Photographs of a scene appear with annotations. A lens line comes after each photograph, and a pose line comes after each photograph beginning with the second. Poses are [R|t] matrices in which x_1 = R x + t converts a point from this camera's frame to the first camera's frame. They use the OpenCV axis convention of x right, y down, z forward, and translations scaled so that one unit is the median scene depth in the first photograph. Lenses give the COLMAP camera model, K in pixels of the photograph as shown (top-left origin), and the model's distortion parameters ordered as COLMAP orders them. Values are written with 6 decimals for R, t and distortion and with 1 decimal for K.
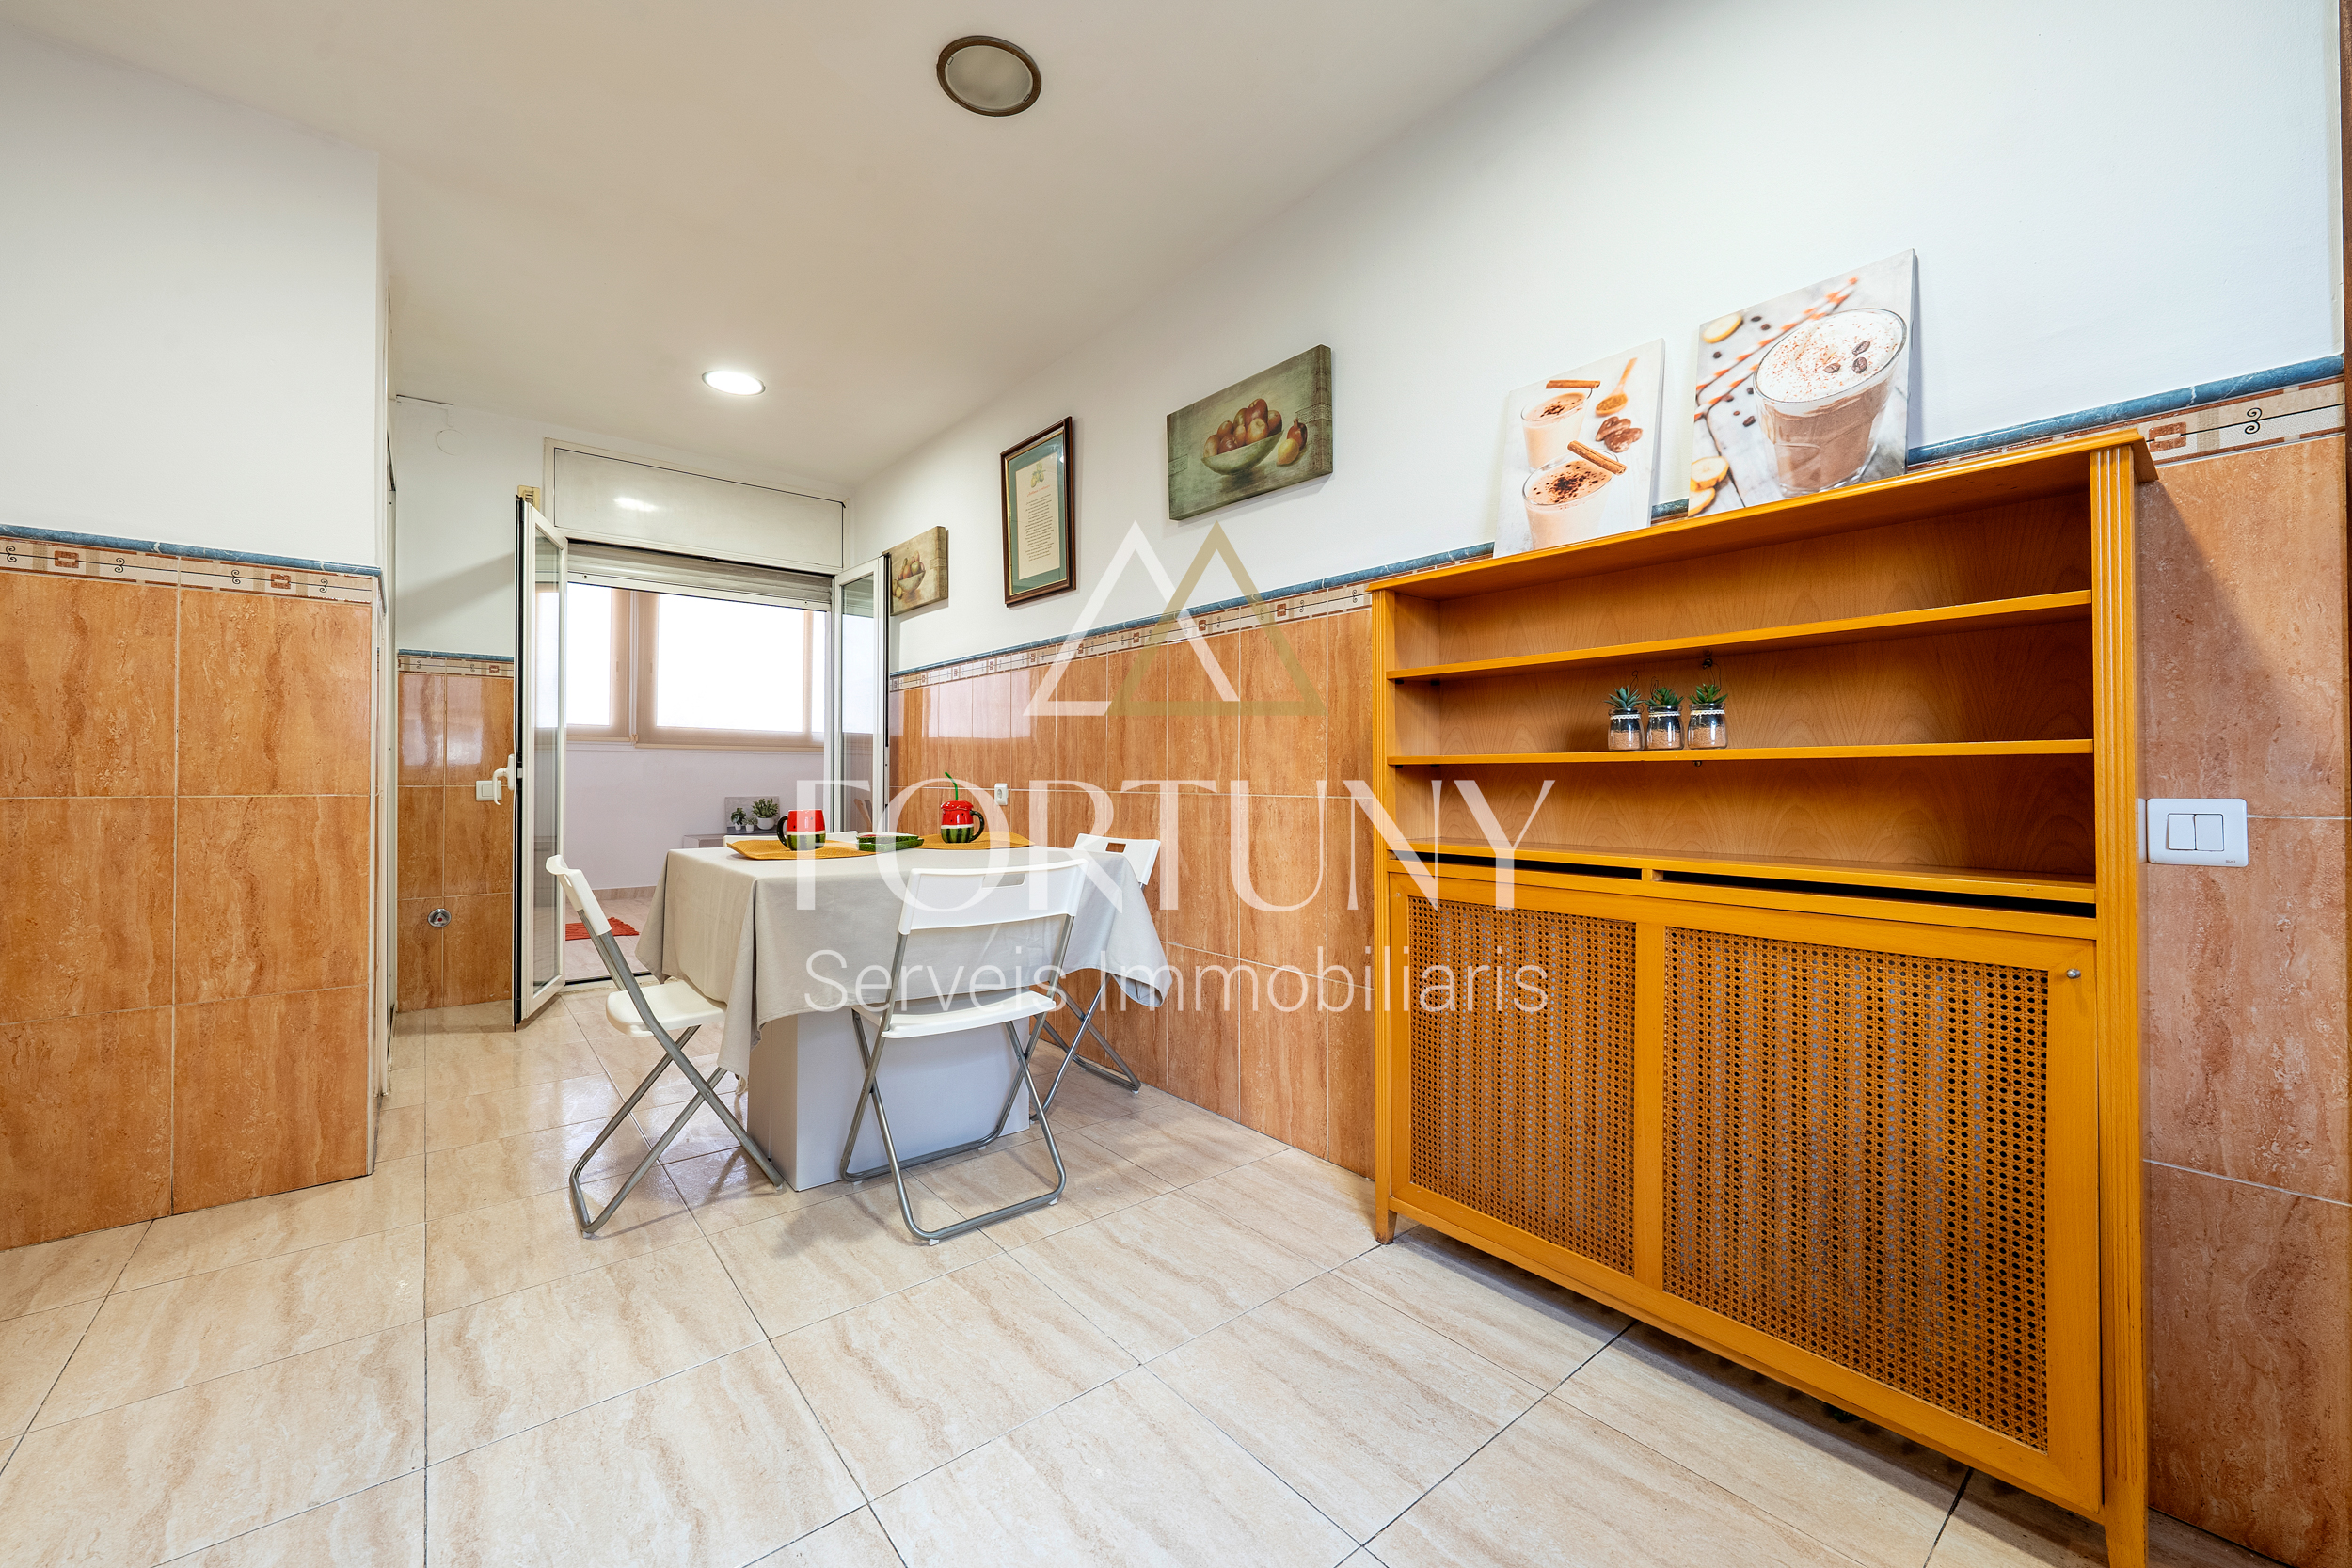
lens RADIAL K [[919.4, 0, 1175.1], [0, 919.4, 767.7], [0, 0, 1]] dist [0.001209, 0.000448]
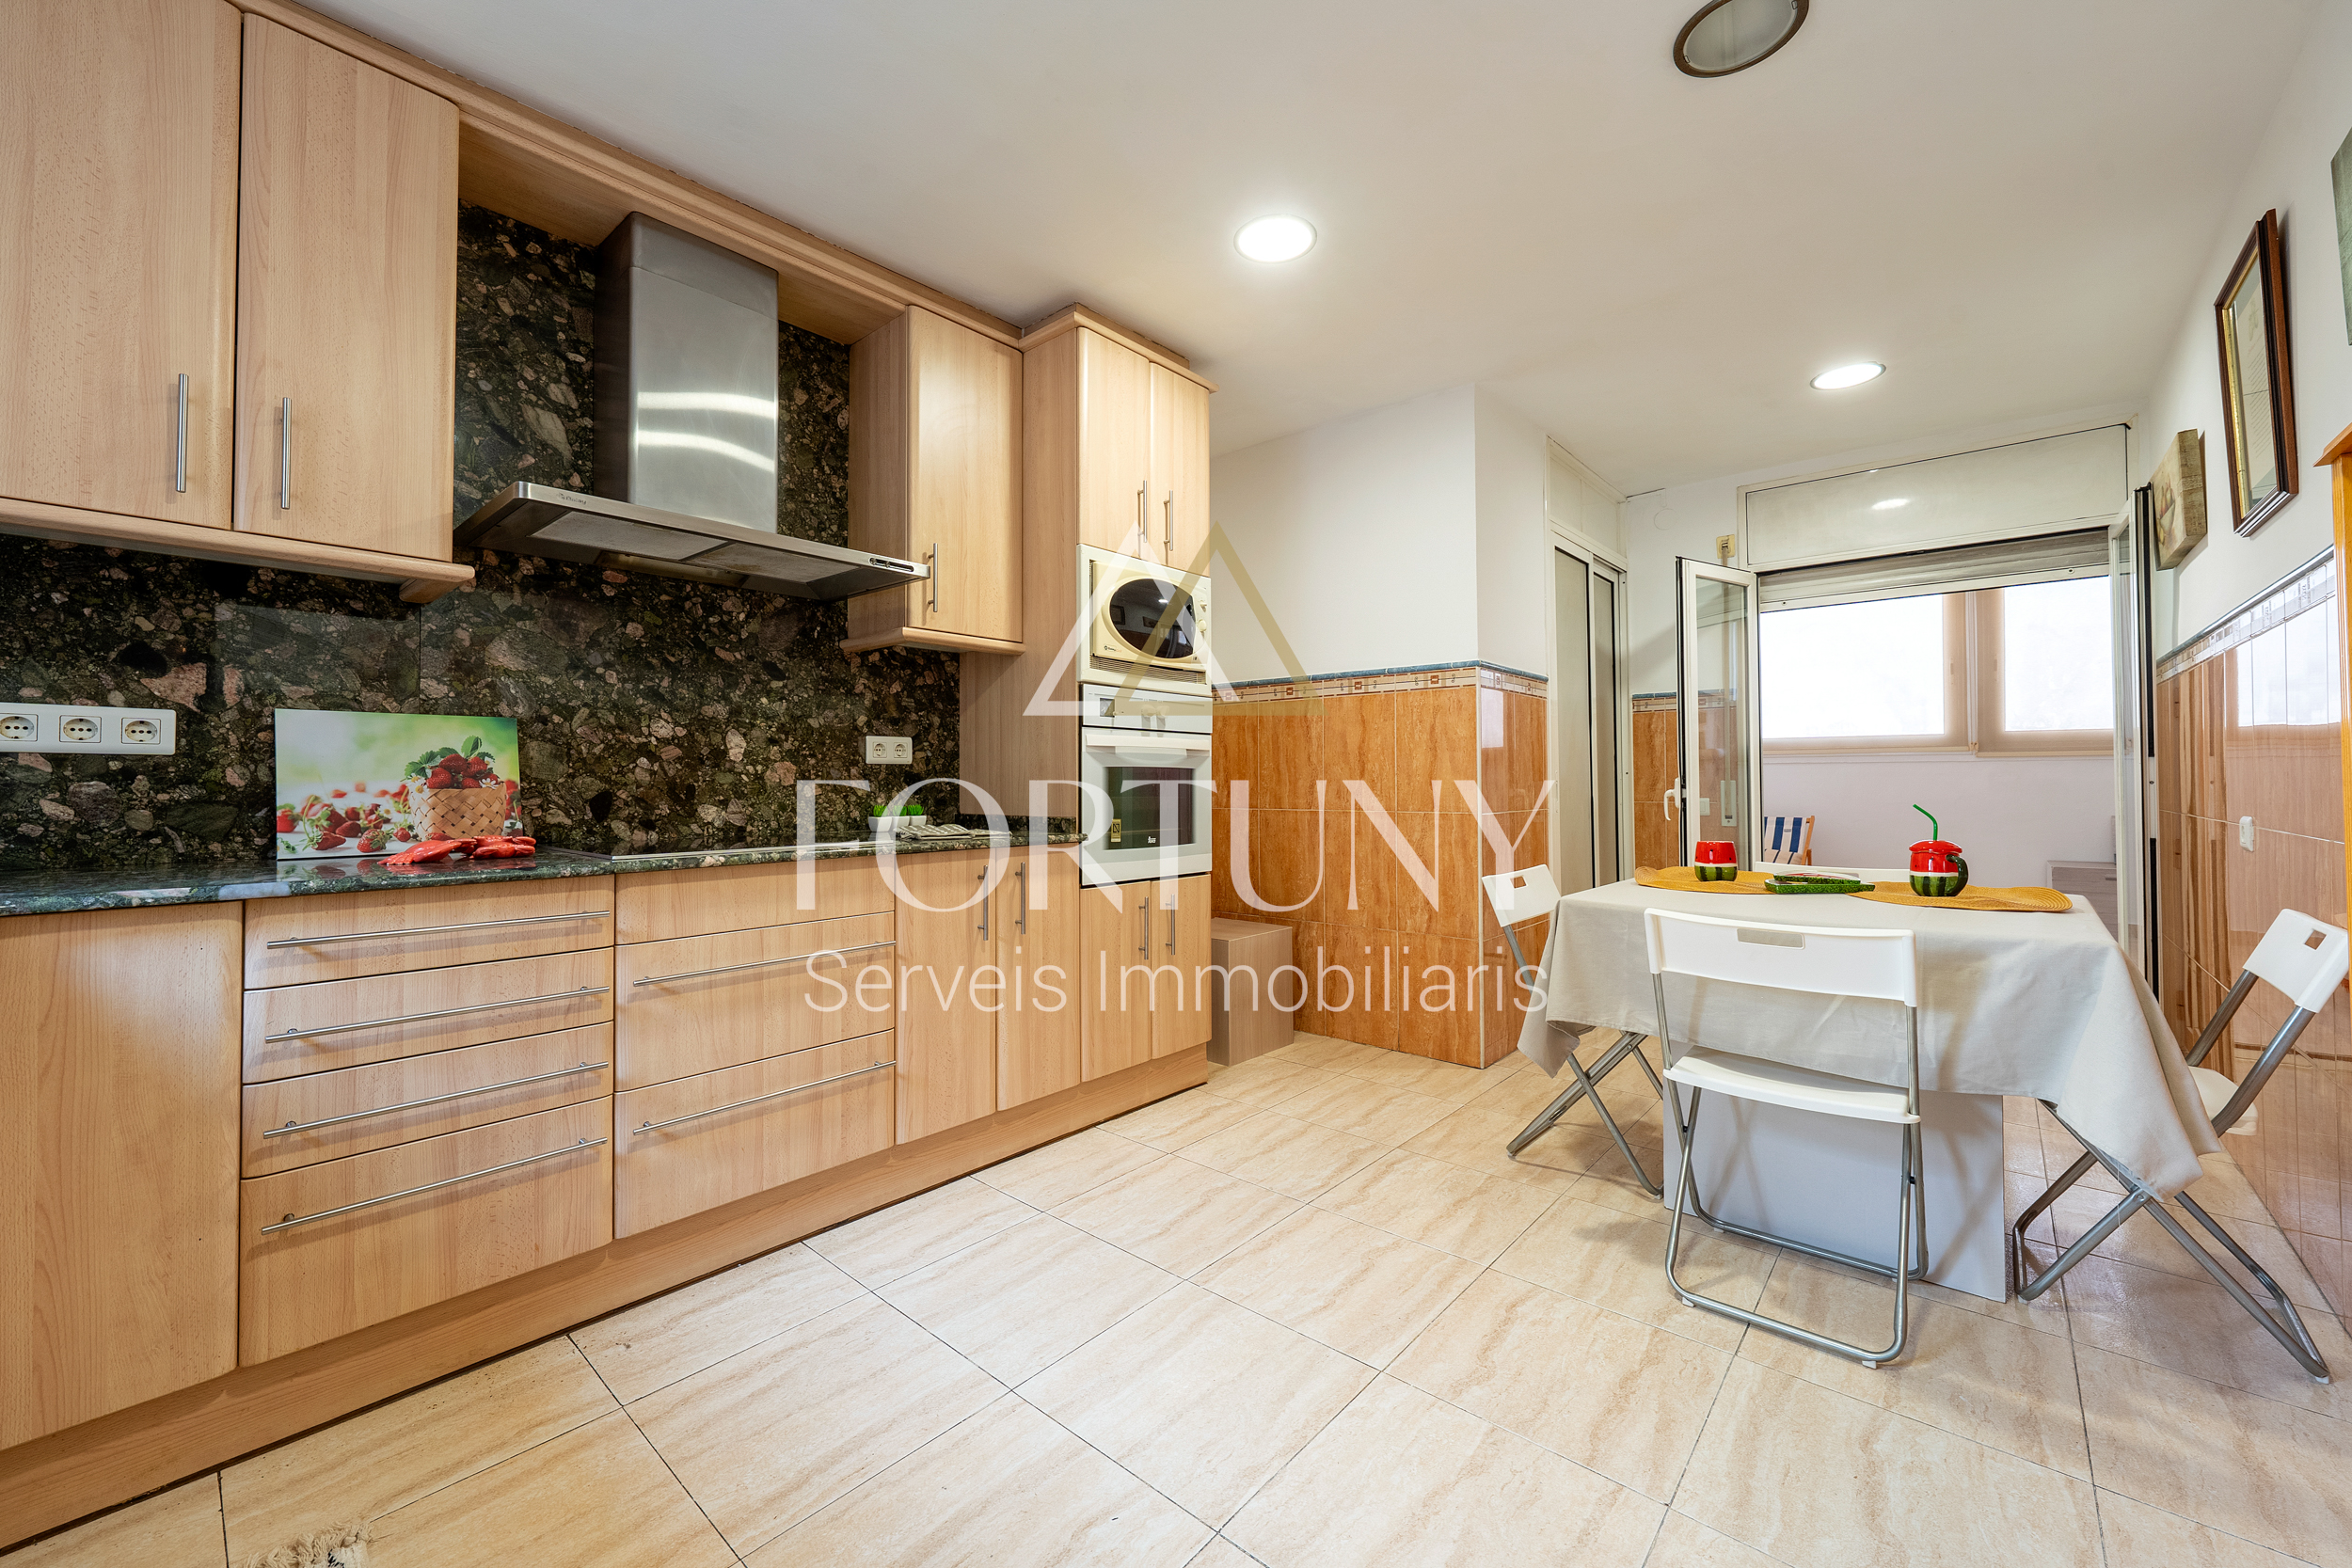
lens RADIAL K [[919.4, 0, 1175.1], [0, 919.4, 767.7], [0, 0, 1]] dist [0.001209, 0.000448]
pose [[0.159044, -0.016235, -0.987138, 0.562240], [0.014122, 0.999800, -0.014168, -0.032595], [0.987171, -0.011686, 0.159241, 0.302654]]
